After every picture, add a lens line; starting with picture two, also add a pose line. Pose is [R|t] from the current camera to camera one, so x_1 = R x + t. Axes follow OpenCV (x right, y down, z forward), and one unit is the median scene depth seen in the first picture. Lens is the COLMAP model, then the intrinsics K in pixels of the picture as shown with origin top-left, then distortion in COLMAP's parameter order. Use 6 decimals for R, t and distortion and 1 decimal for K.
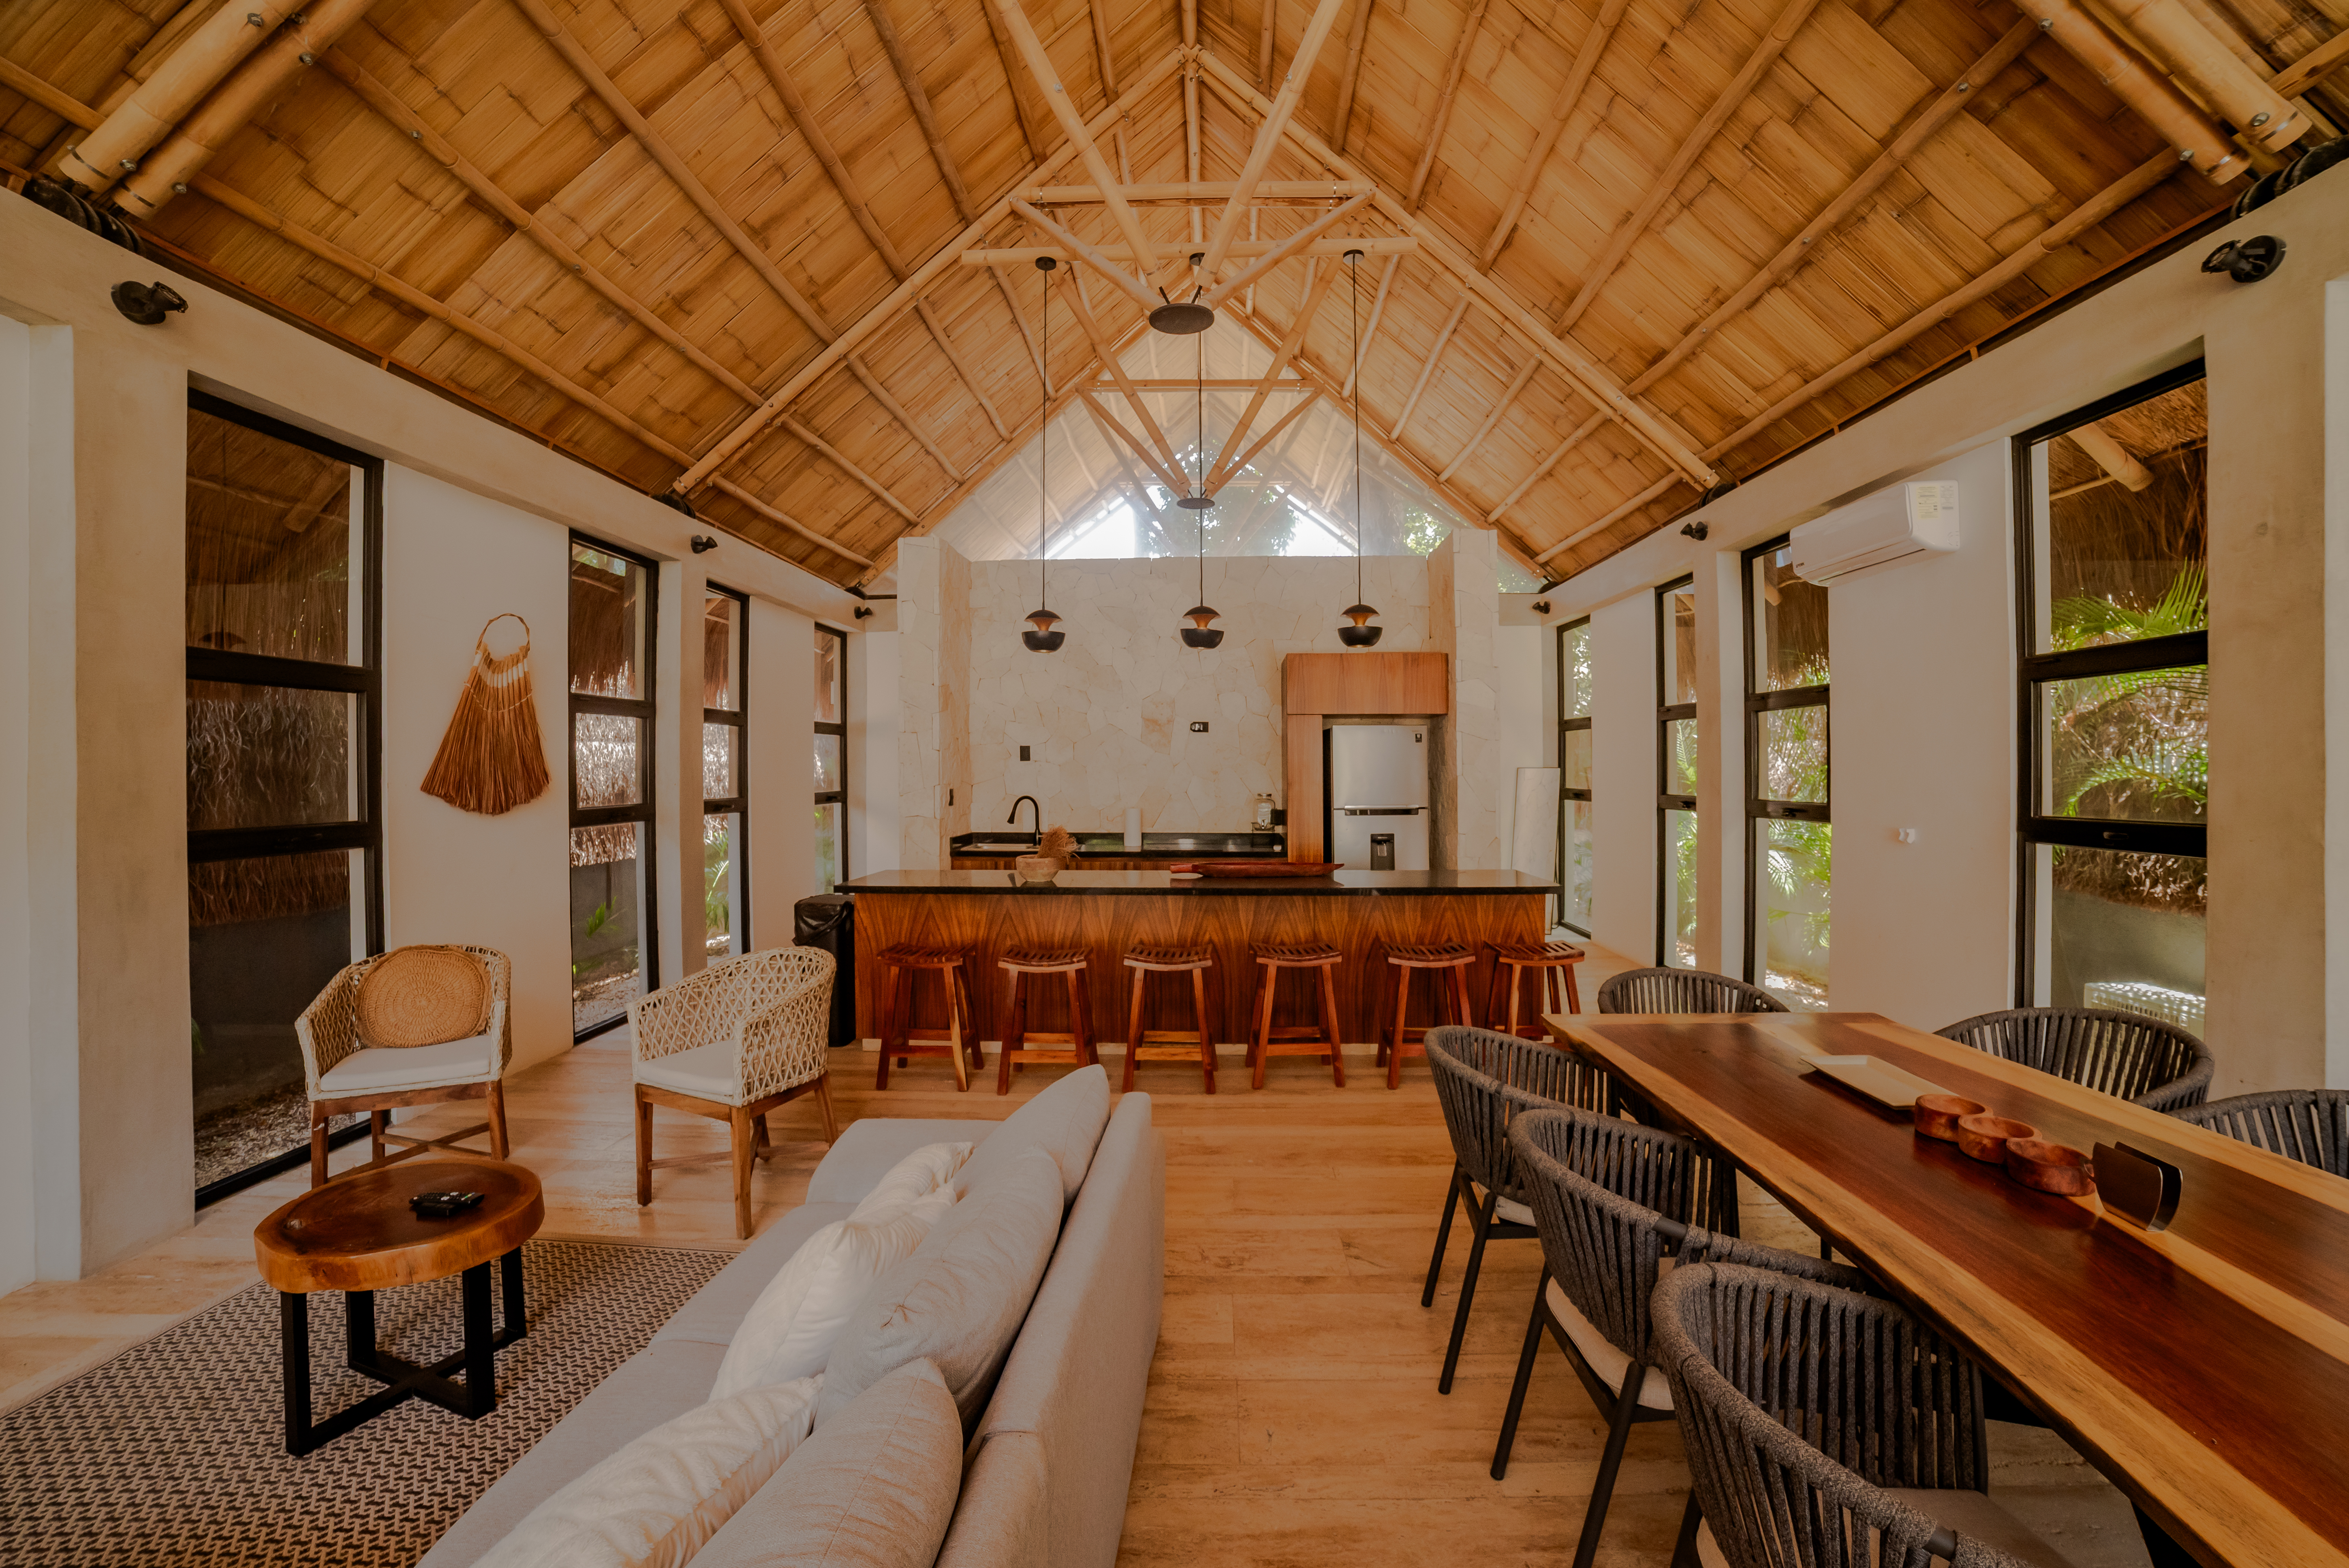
lens RADIAL K [[995.8, 0, 1182.6], [0, 995.8, 767.0], [0, 0, 1]] dist [-0.086855, 0.036403]
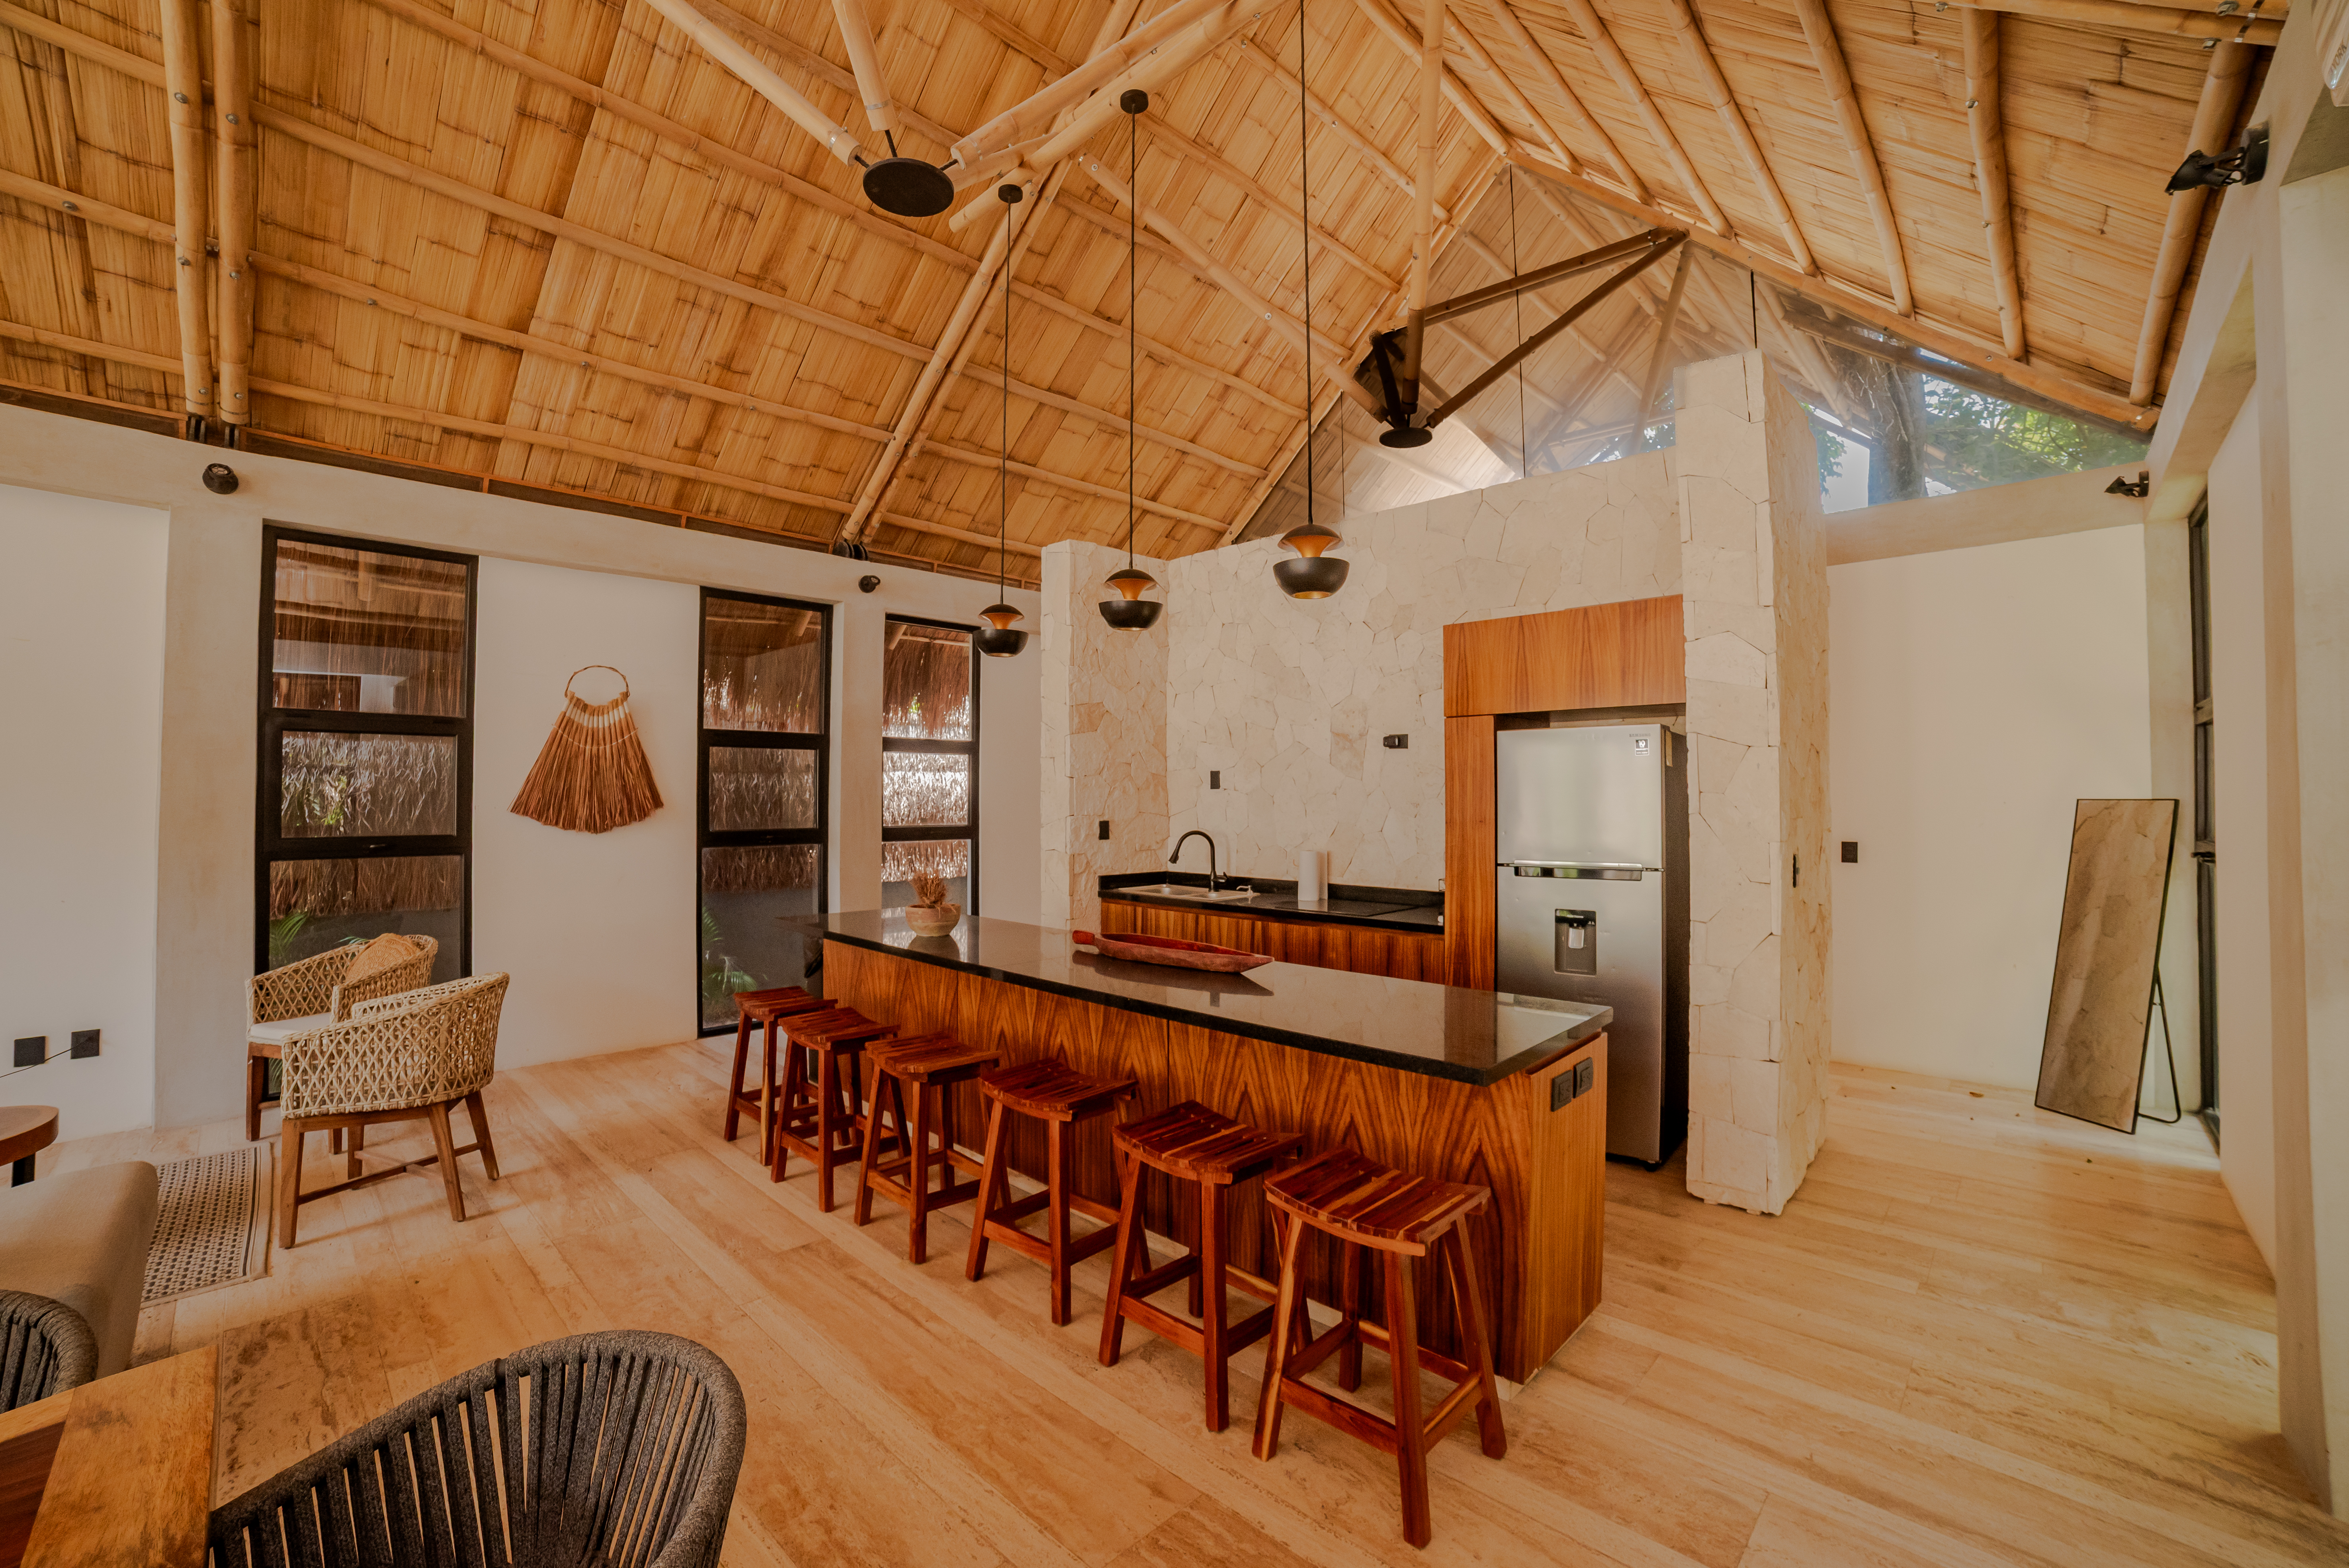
lens RADIAL K [[985.8, 0, 1187.5], [0, 985.8, 795.2], [0, 0, 1]] dist [-0.102530, 0.038481]
pose [[0.736676, 0.002982, -0.676240, 0.611593], [-0.004305, 0.999991, -0.000281, 0.000264], [0.676233, 0.003118, 0.736682, 0.585162]]
